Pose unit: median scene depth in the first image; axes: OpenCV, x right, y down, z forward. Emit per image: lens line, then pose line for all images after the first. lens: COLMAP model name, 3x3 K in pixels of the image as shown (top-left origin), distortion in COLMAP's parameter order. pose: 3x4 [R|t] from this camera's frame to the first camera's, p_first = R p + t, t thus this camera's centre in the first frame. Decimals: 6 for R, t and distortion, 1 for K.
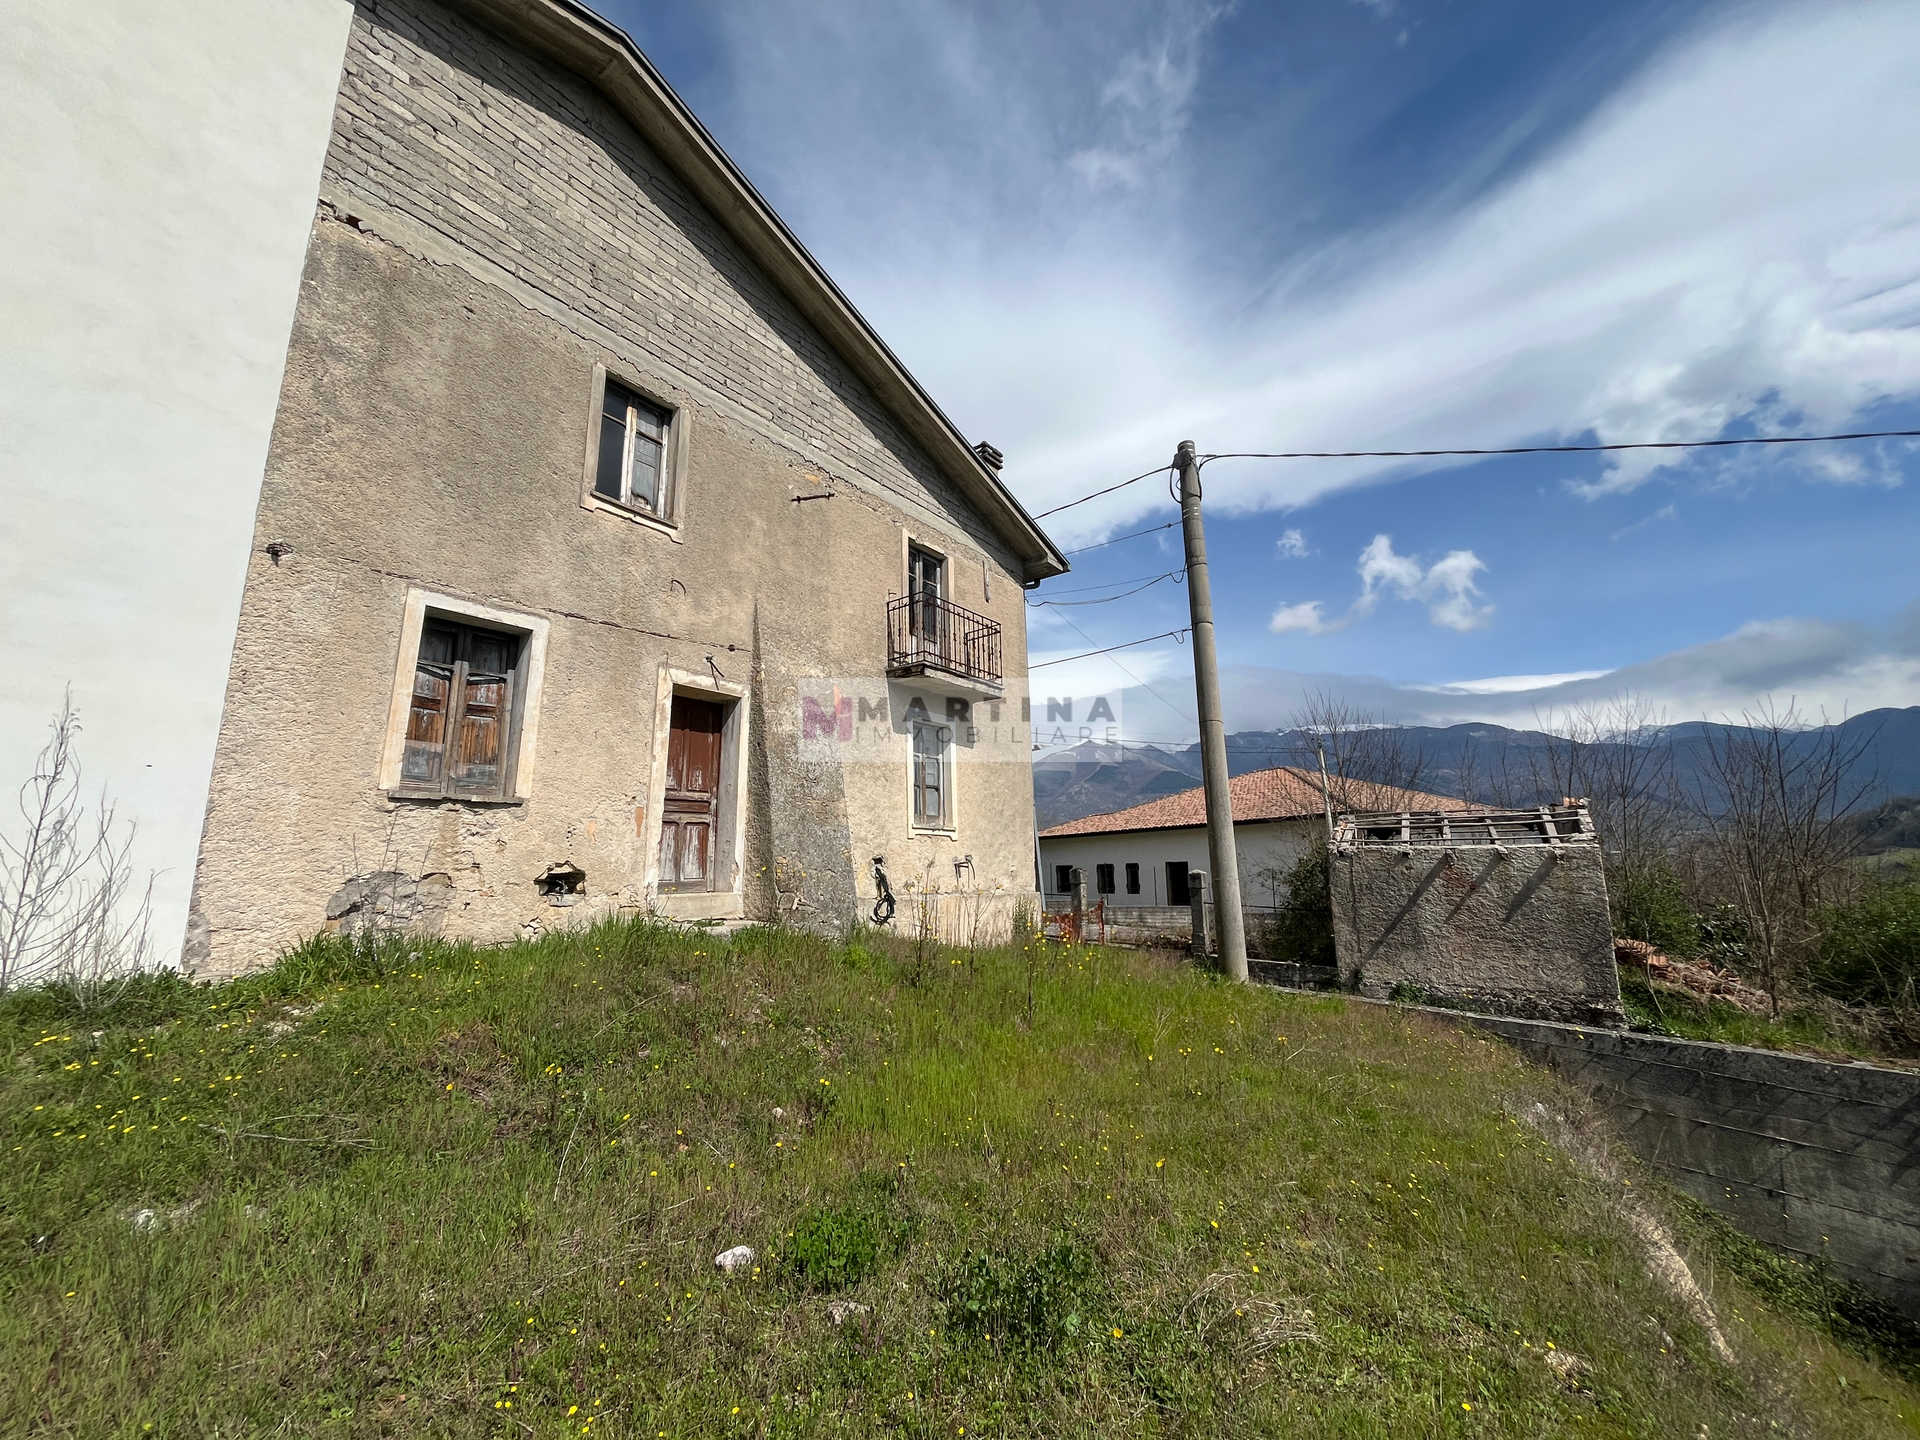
lens RADIAL K [[768.3, 0, 964.5], [0, 768.3, 723.3], [0, 0, 1]] dist [-0.000586, 0.000091]
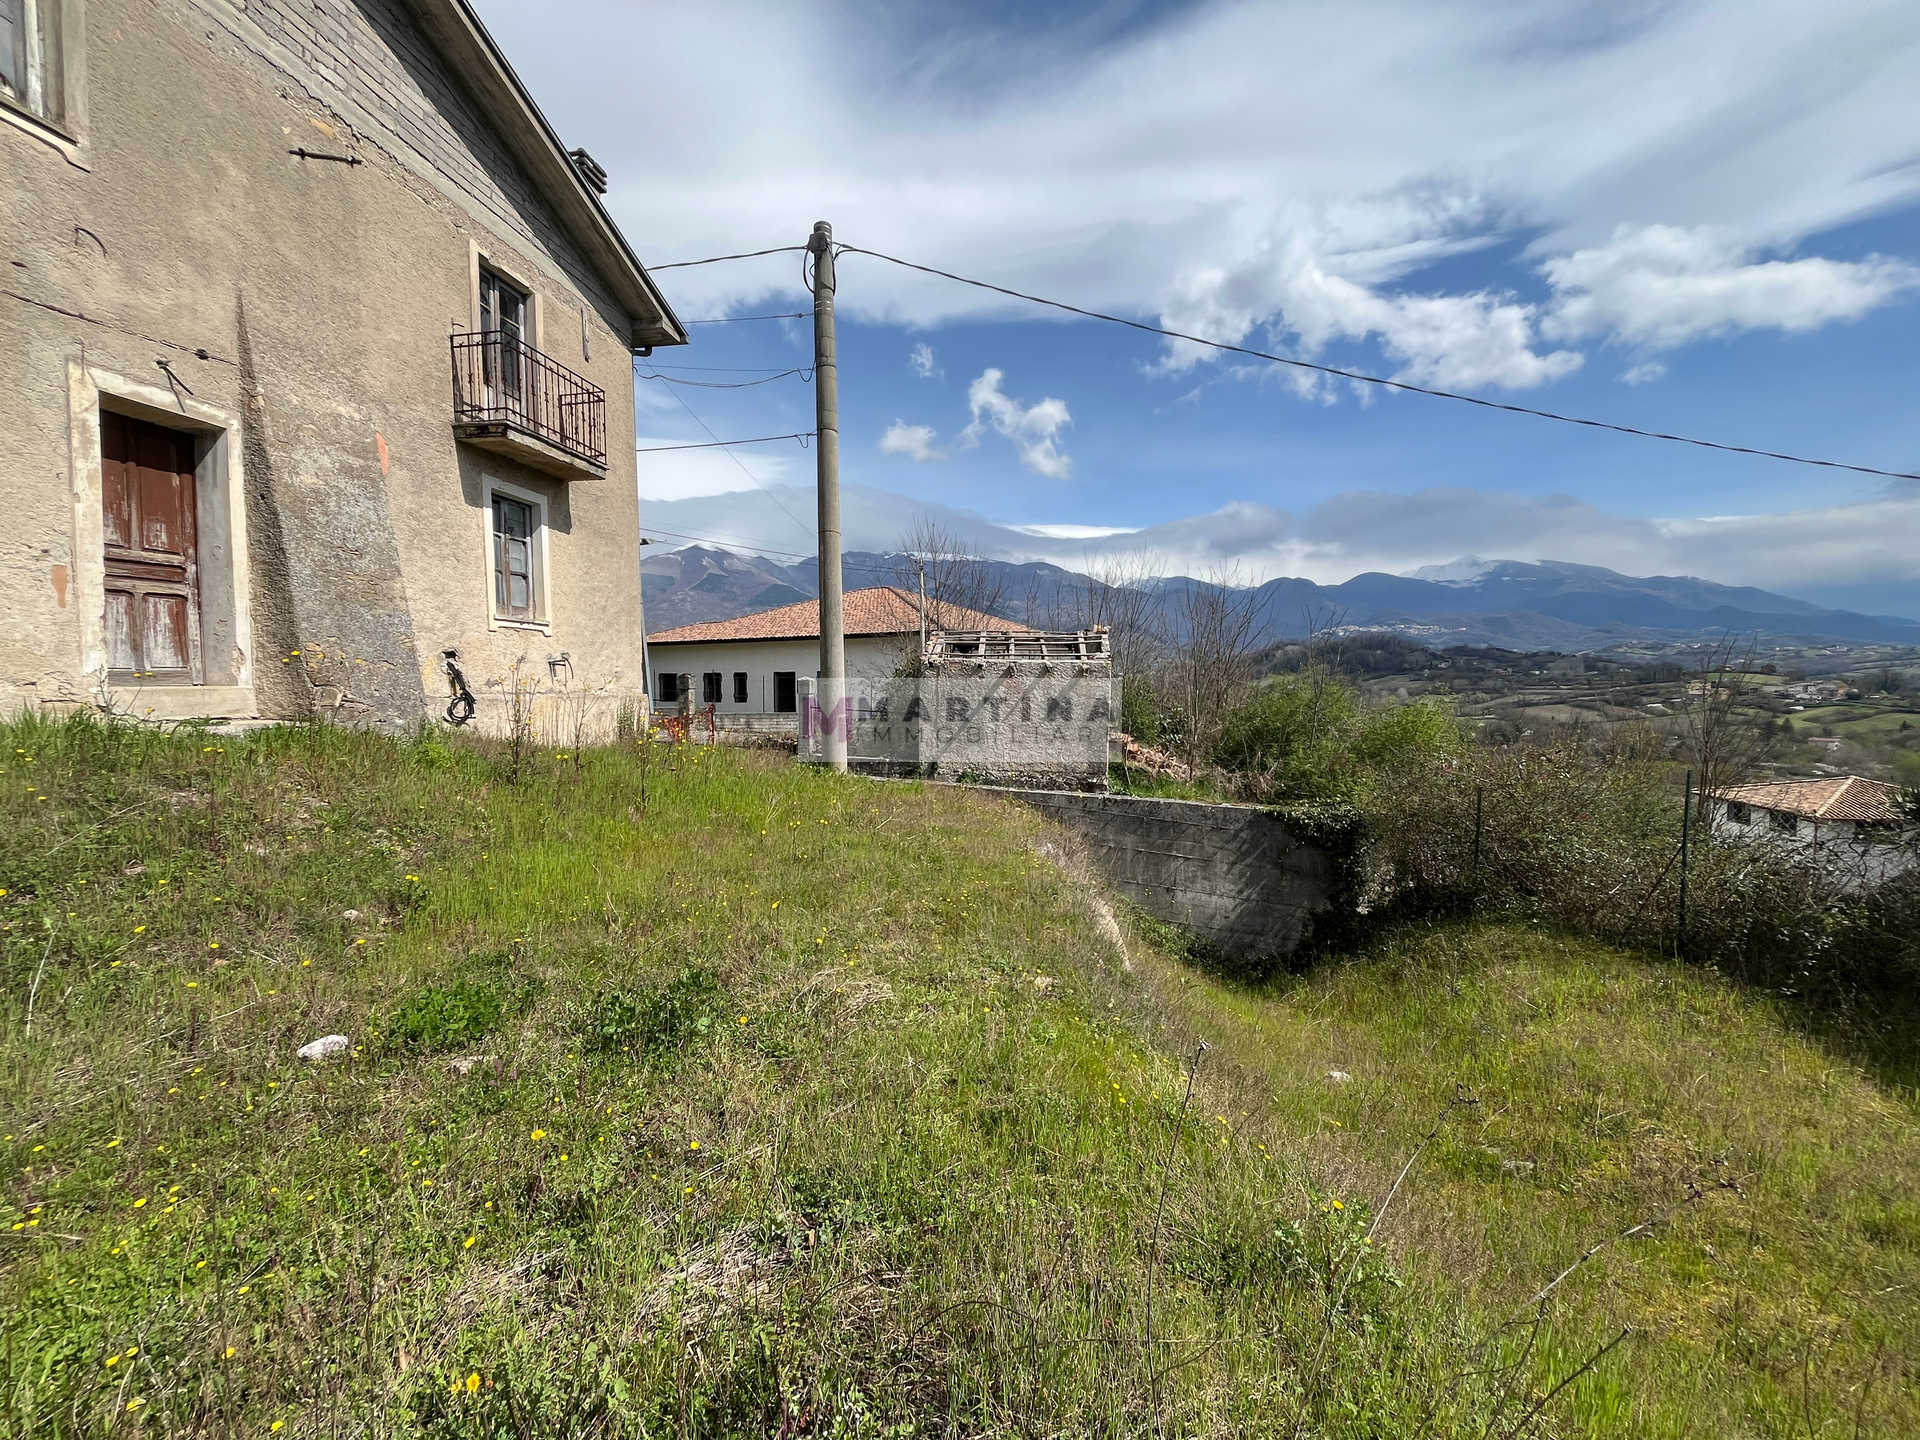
lens RADIAL K [[771.3, 0, 964.4], [0, 771.3, 720.9], [0, 0, 1]] dist [-0.004348, -0.000648]
pose [[0.878521, -0.010733, 0.477583, -0.021643], [-0.102139, 0.972408, 0.209741, 0.012629], [-0.466656, -0.233042, 0.853185, -0.028556]]
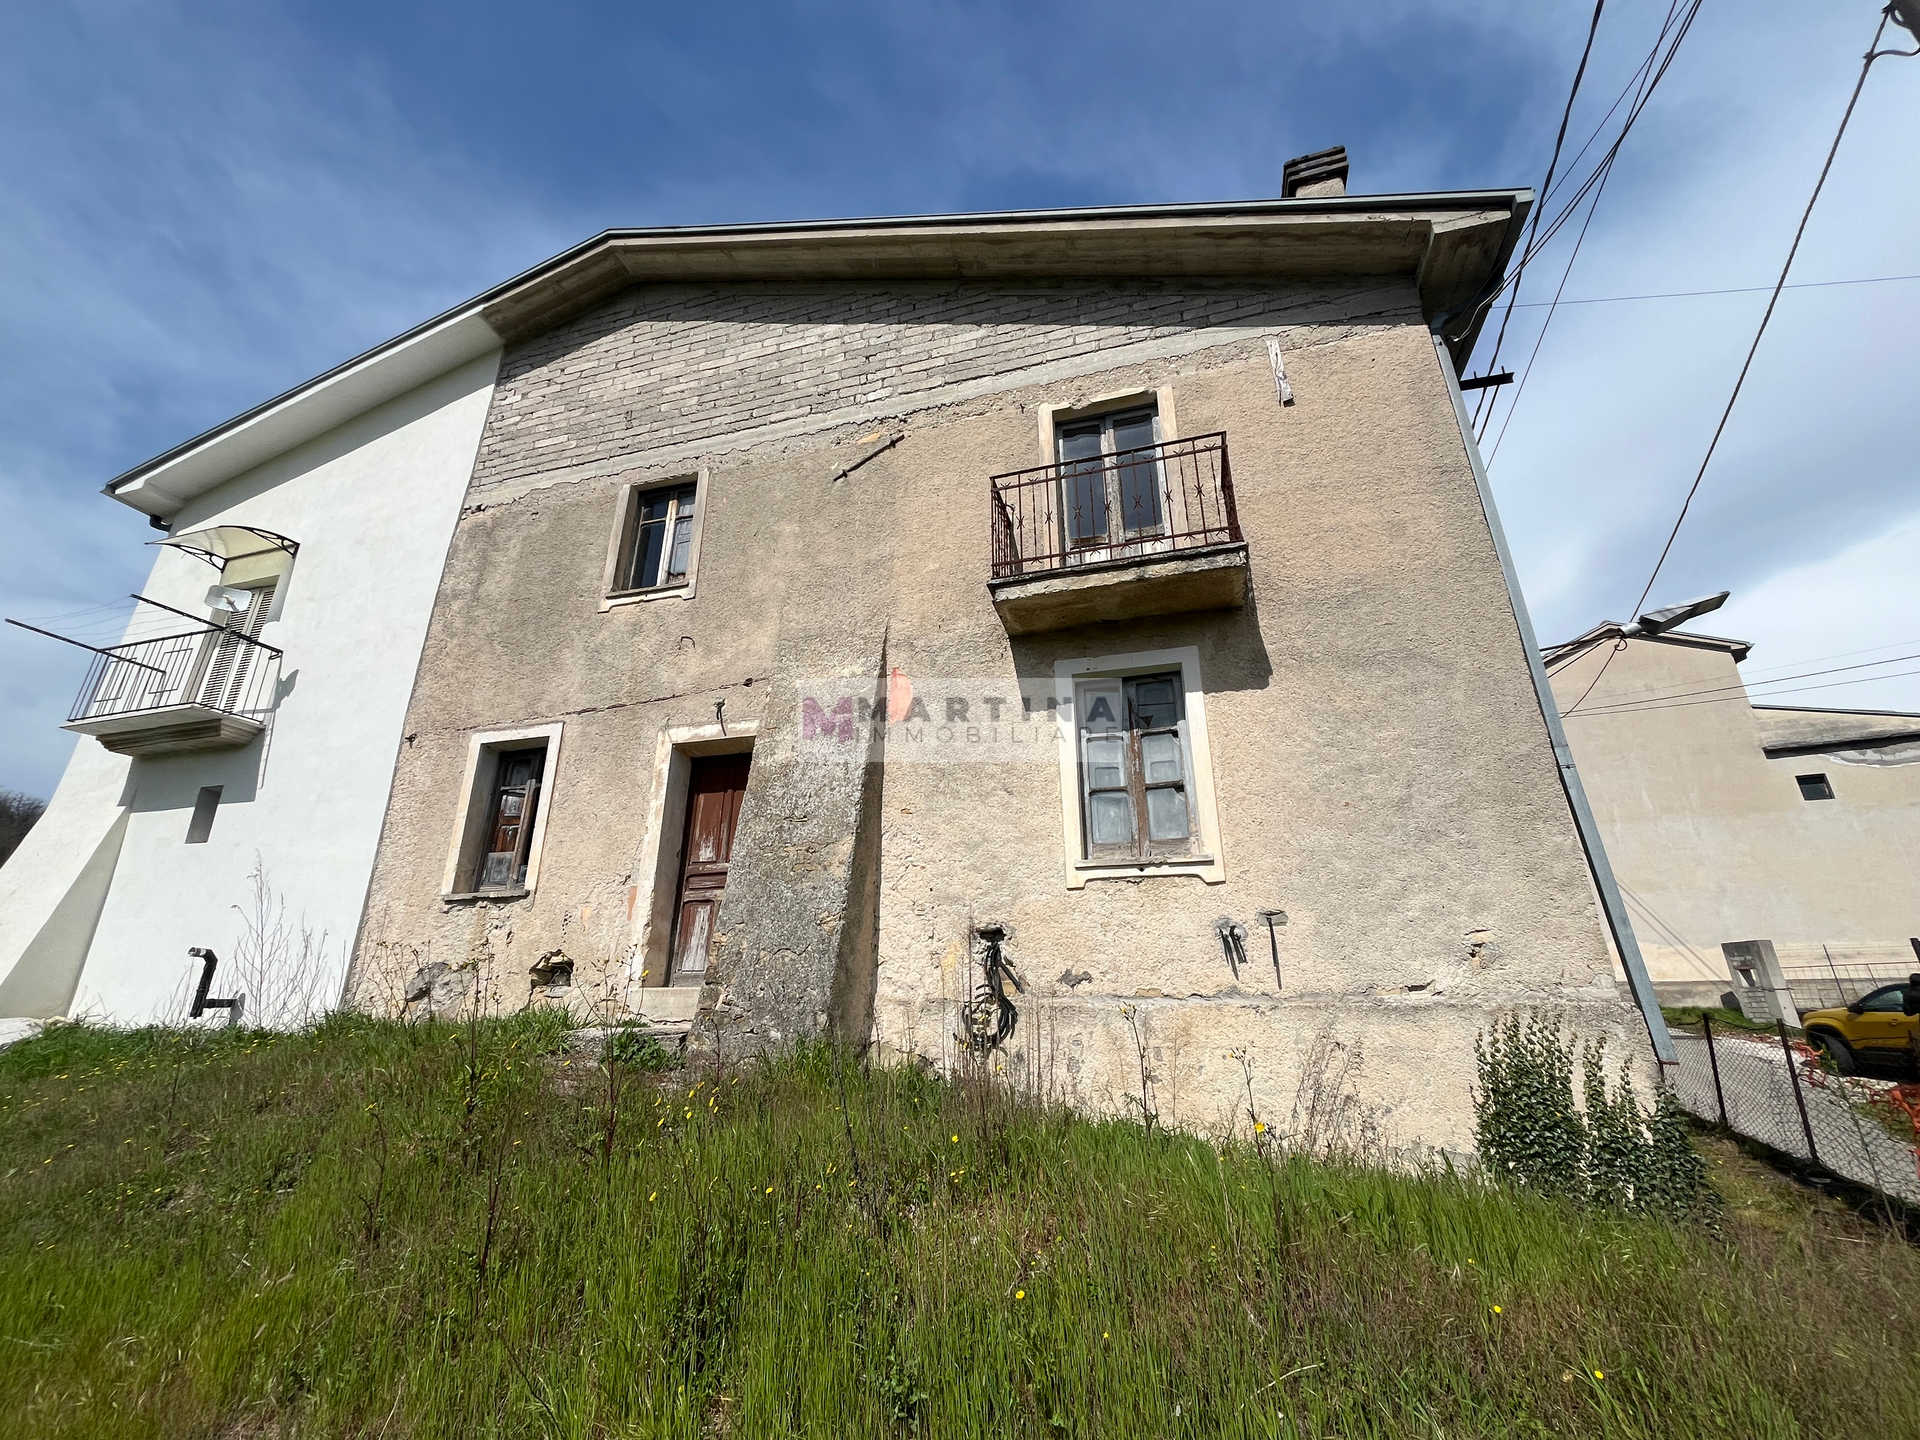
lens RADIAL K [[768.3, 0, 964.5], [0, 768.3, 723.3], [0, 0, 1]] dist [-0.000586, 0.000091]
pose [[0.360991, -0.311180, -0.879120, 0.497530], [0.177851, 0.948357, -0.262657, 0.203671], [0.915453, -0.061535, 0.397691, 0.880028]]
